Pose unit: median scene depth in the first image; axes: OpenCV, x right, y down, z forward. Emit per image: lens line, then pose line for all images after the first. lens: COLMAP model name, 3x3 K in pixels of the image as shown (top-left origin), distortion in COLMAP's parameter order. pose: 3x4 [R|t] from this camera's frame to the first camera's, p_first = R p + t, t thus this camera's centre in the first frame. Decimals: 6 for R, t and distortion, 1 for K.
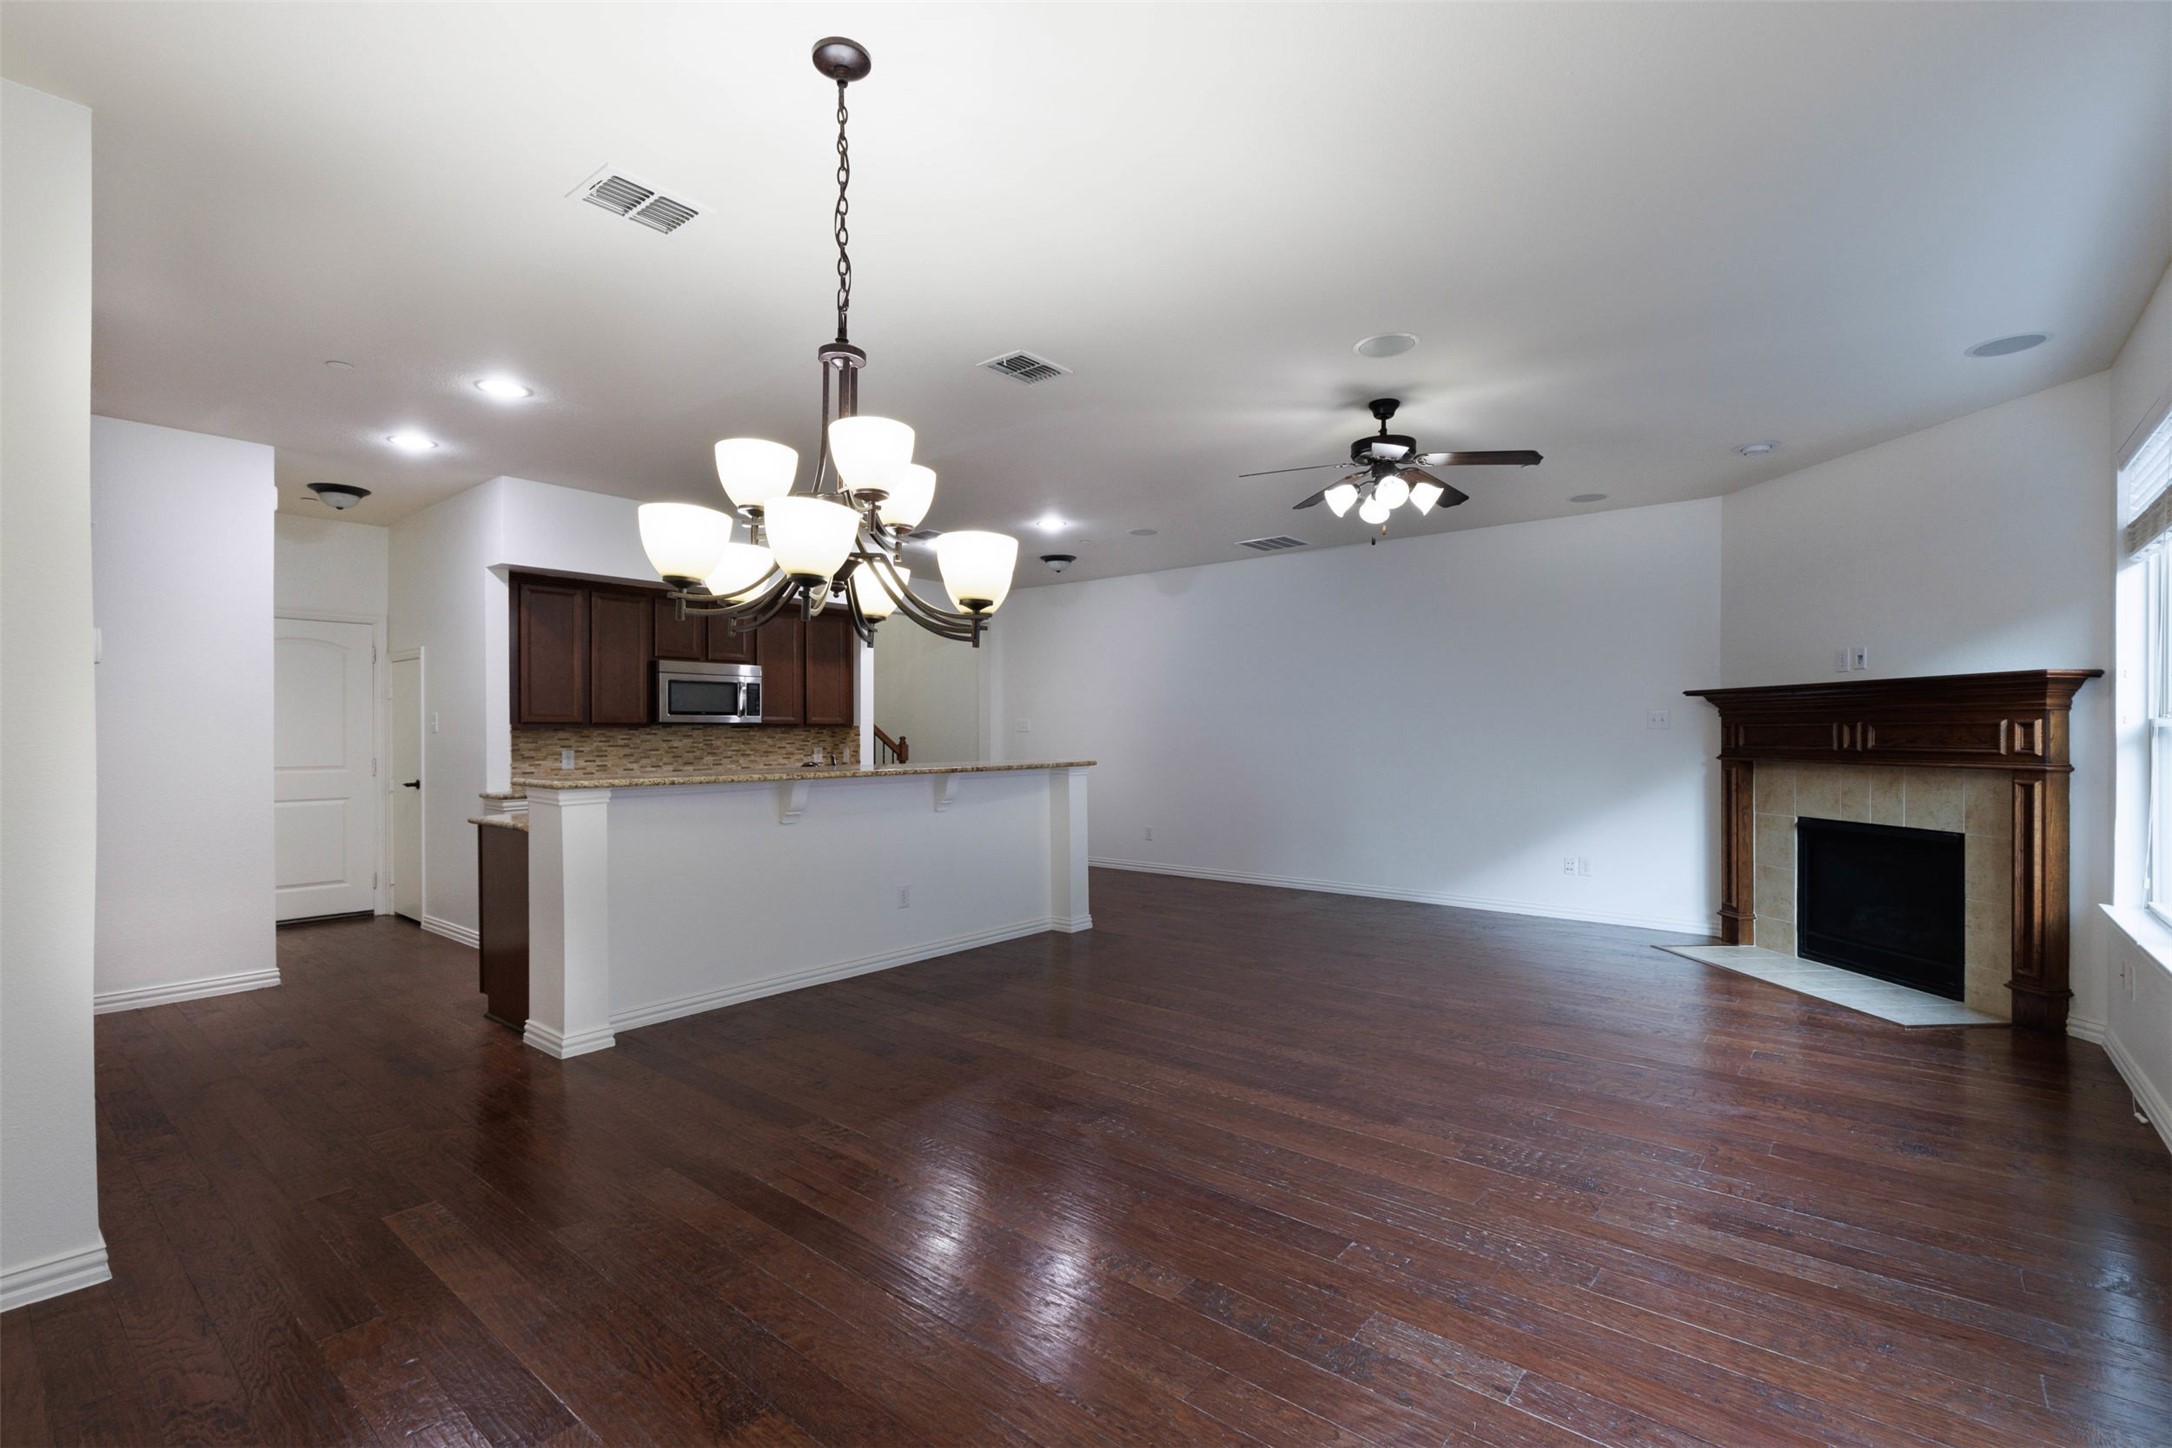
lens RADIAL K [[974.8, 0, 1093.0], [0, 974.8, 731.9], [0, 0, 1]] dist [0.003107, -0.000980]
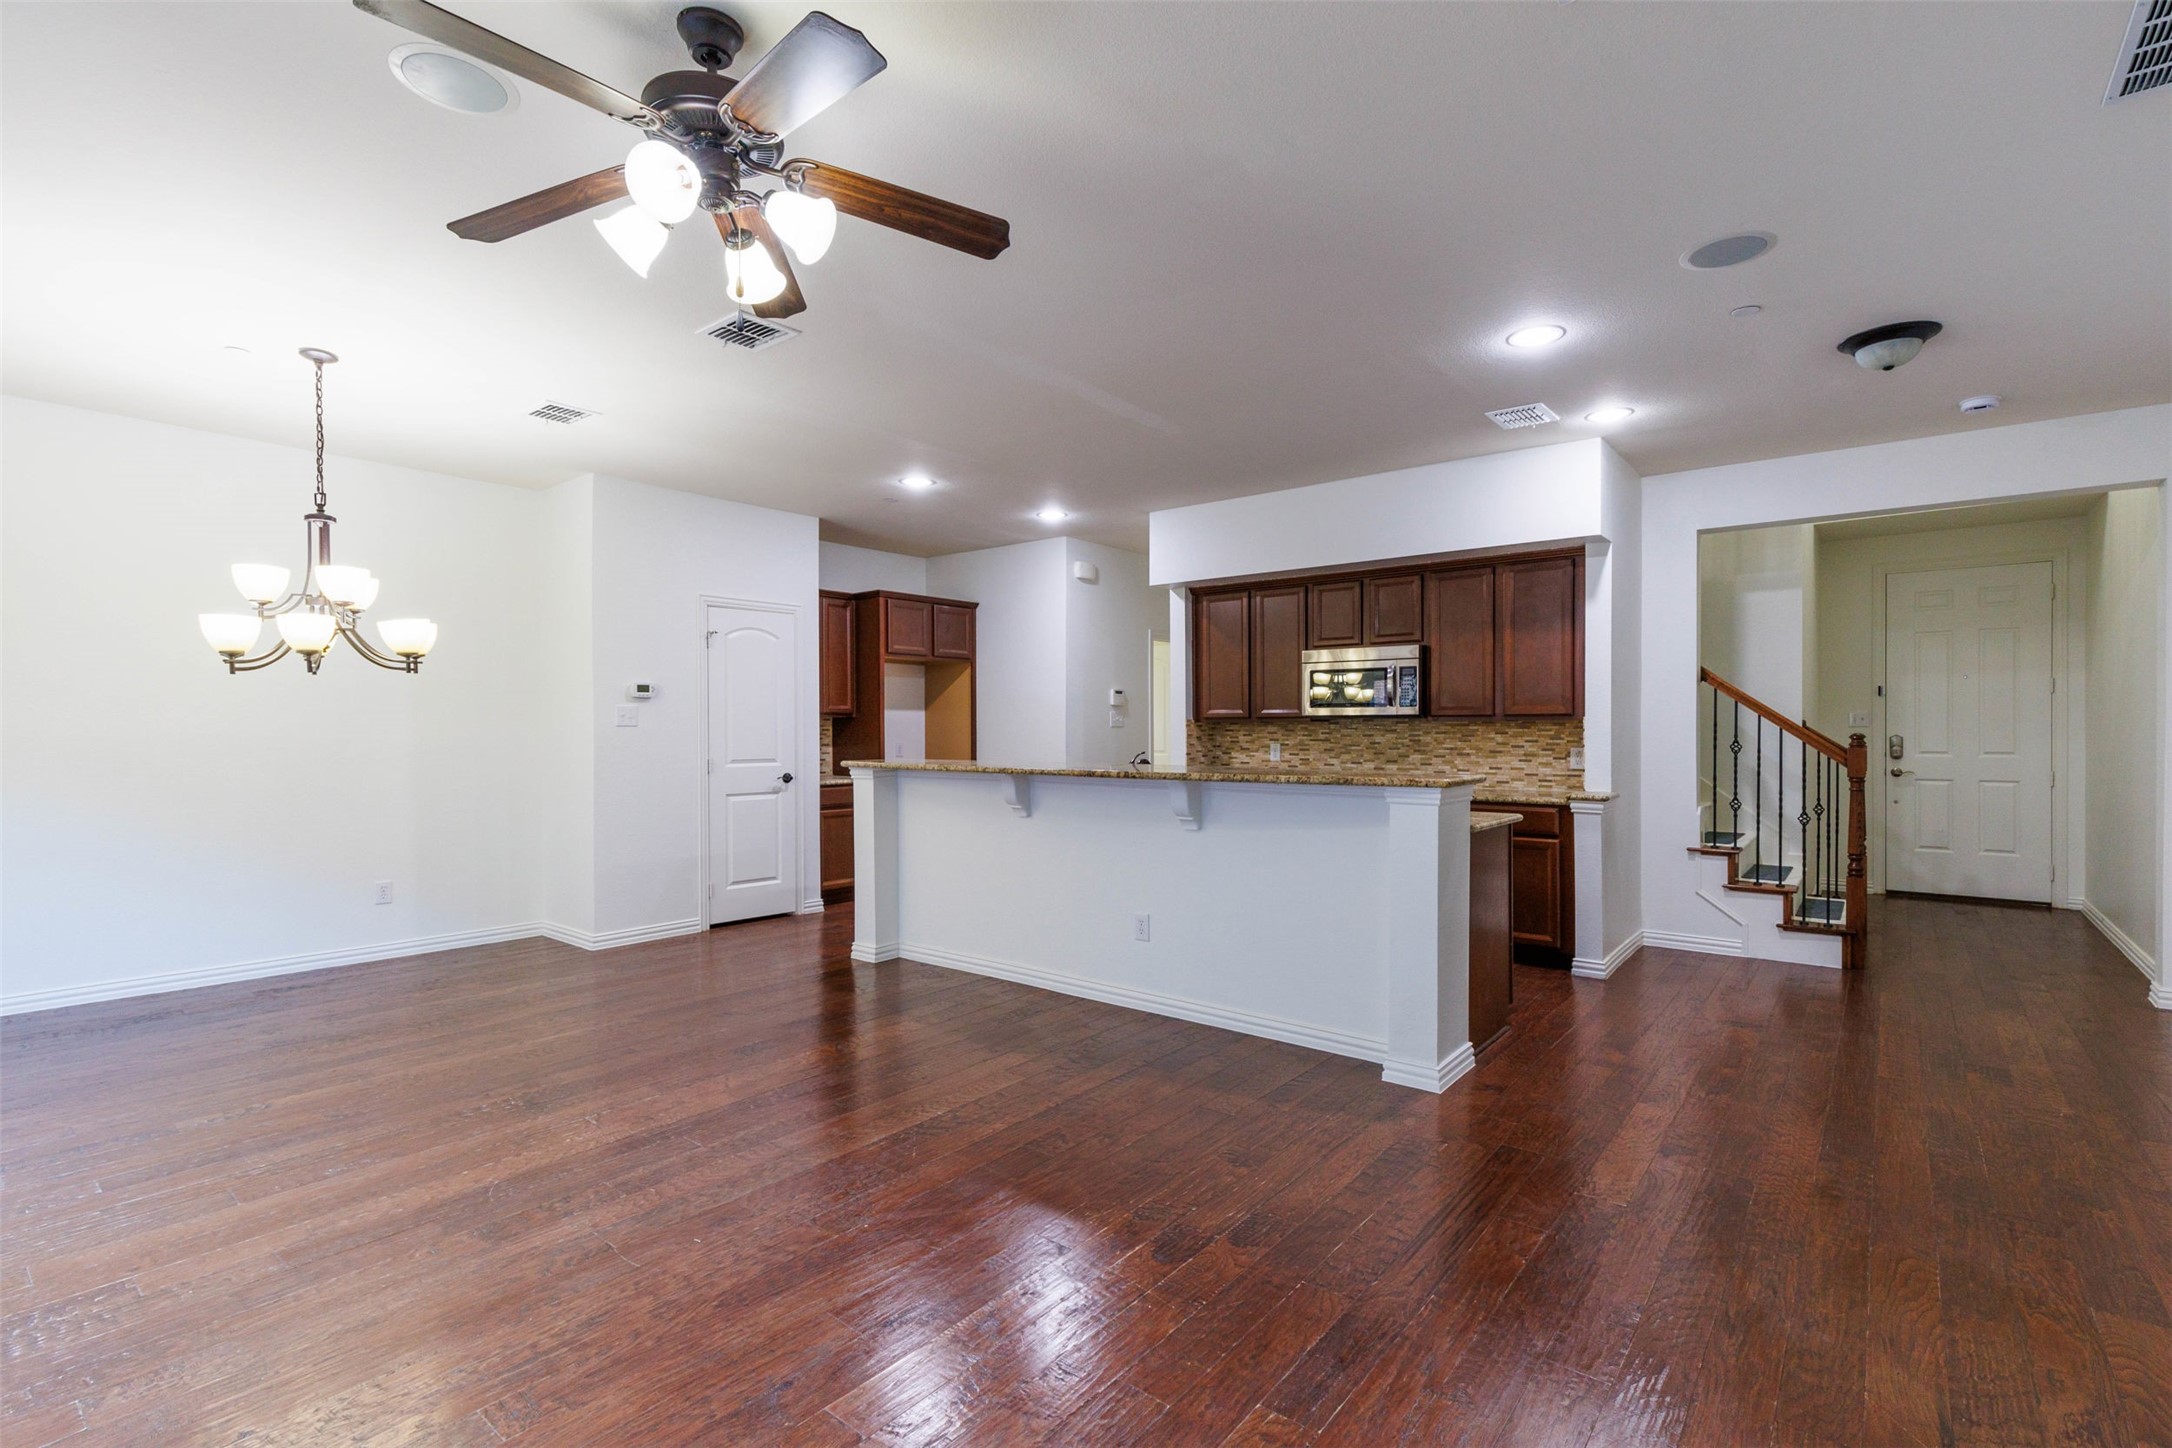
lens RADIAL K [[984.3, 0, 1091.1], [0, 984.3, 730.2], [0, 0, 1]] dist [0.006198, 0.000190]
pose [[0.011350, 0.004130, -0.999927, 0.653928], [0.001065, 0.999991, 0.004142, 0.000120], [0.999935, -0.001112, 0.011346, 0.985650]]
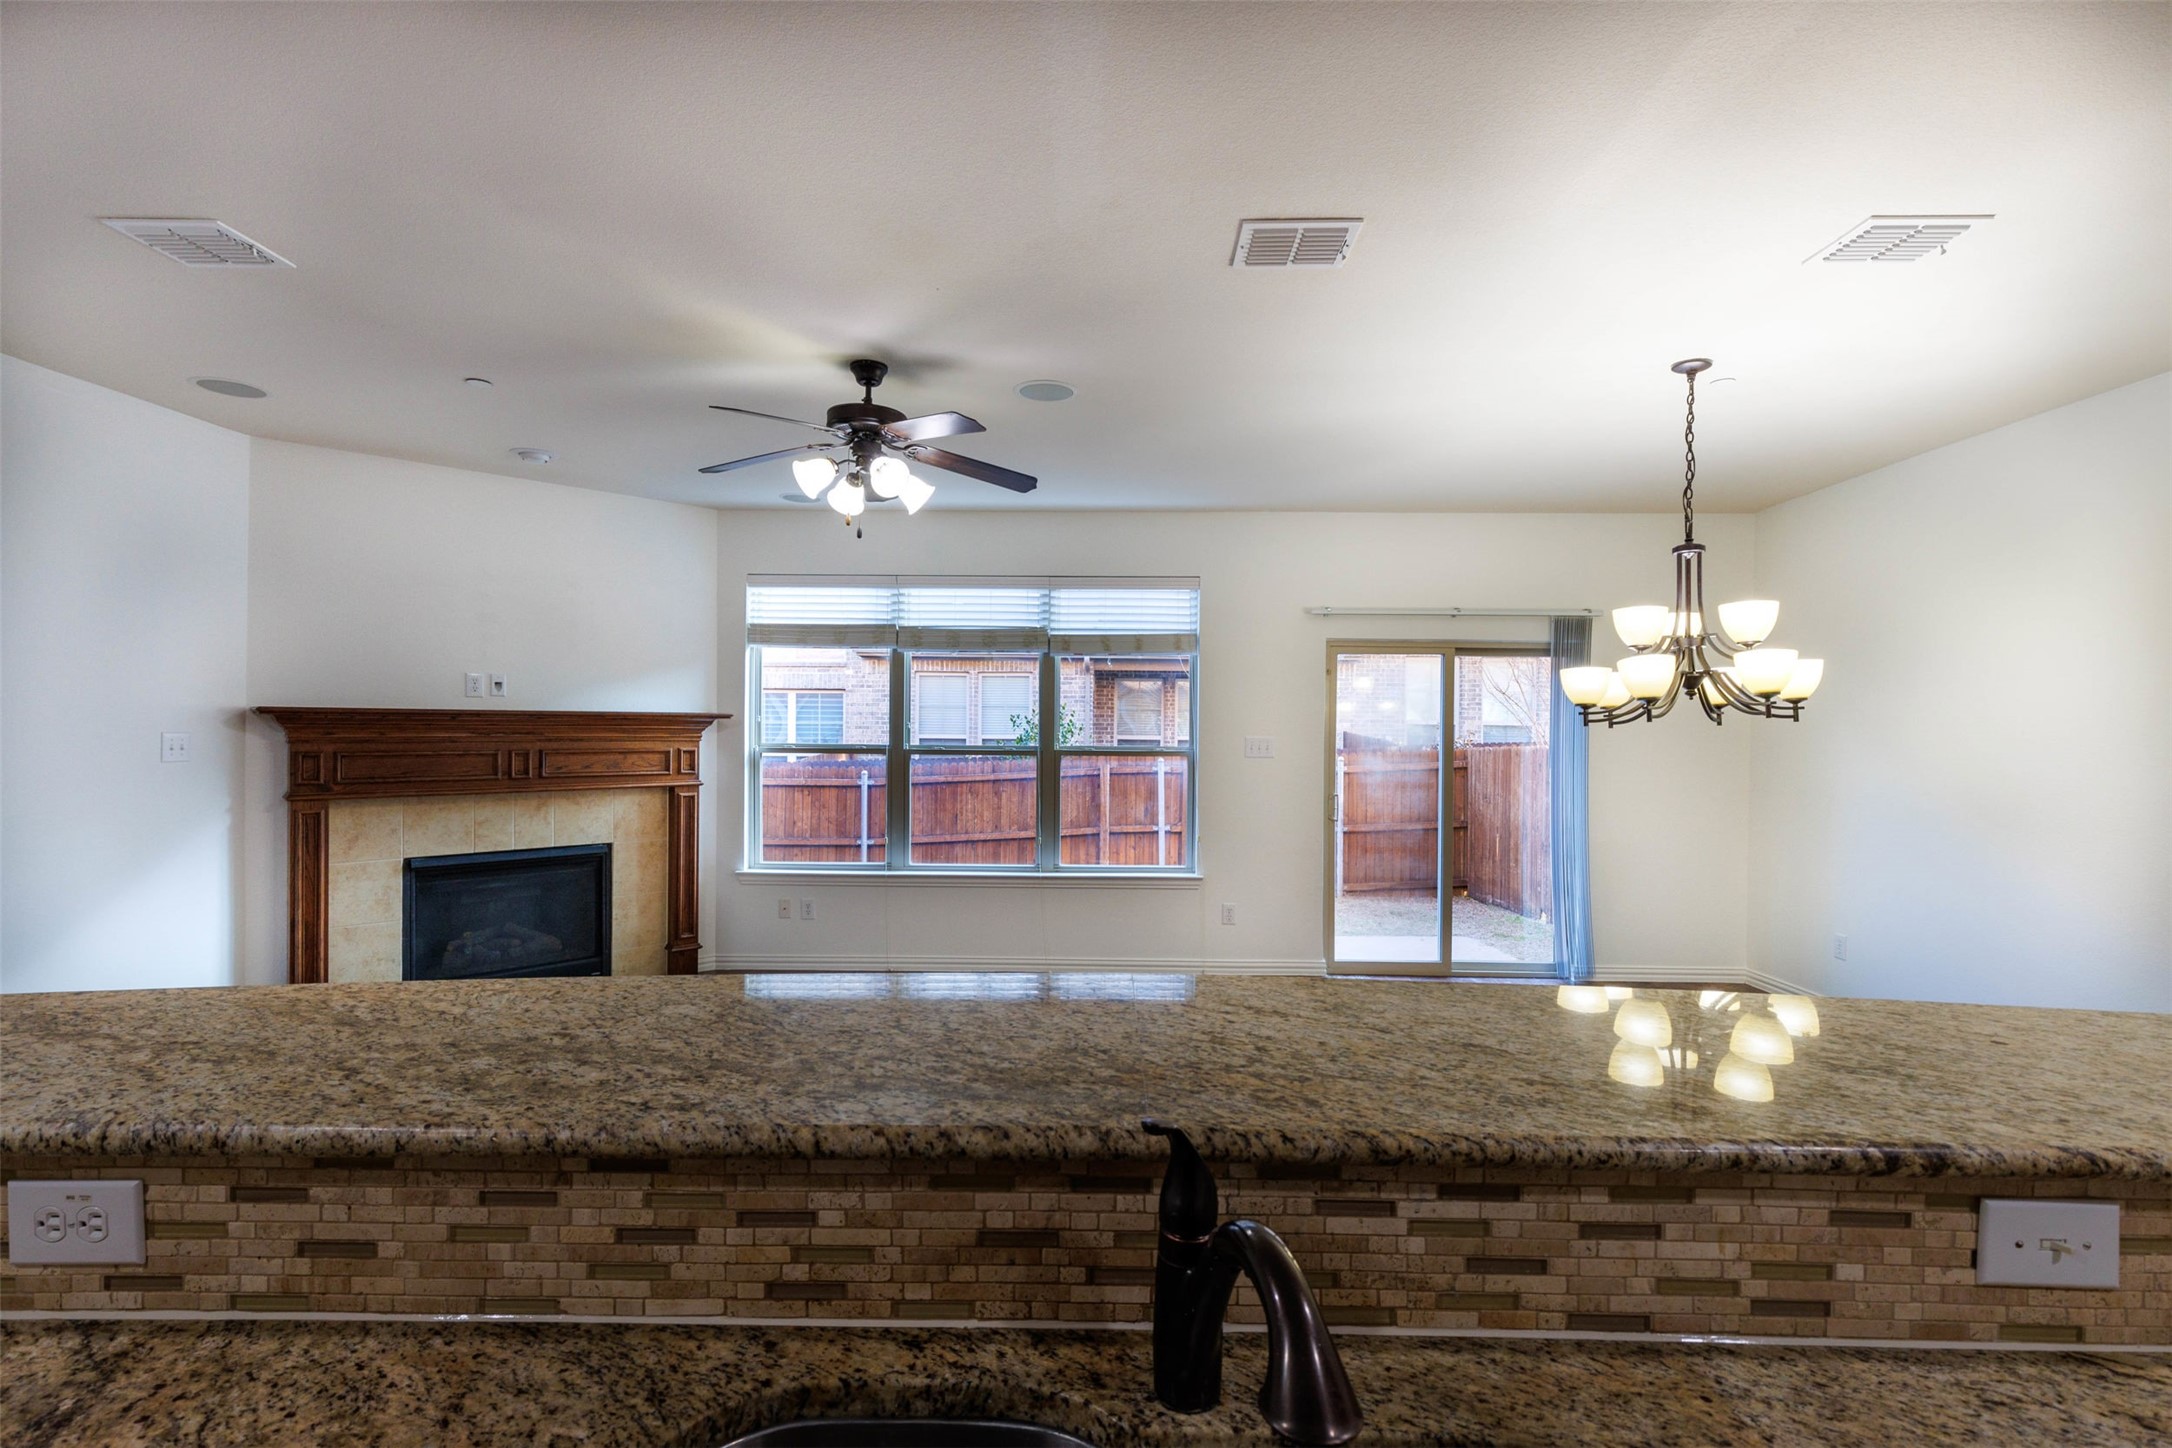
lens RADIAL K [[1008.2, 0, 1094.5], [0, 1008.2, 736.9], [0, 0, 1]] dist [0.009645, 0.000119]
pose [[-0.620739, -0.009715, 0.783957, -0.391995], [-0.005617, 0.999953, 0.007944, -0.034155], [-0.783997, 0.000528, -0.620765, 1.147806]]
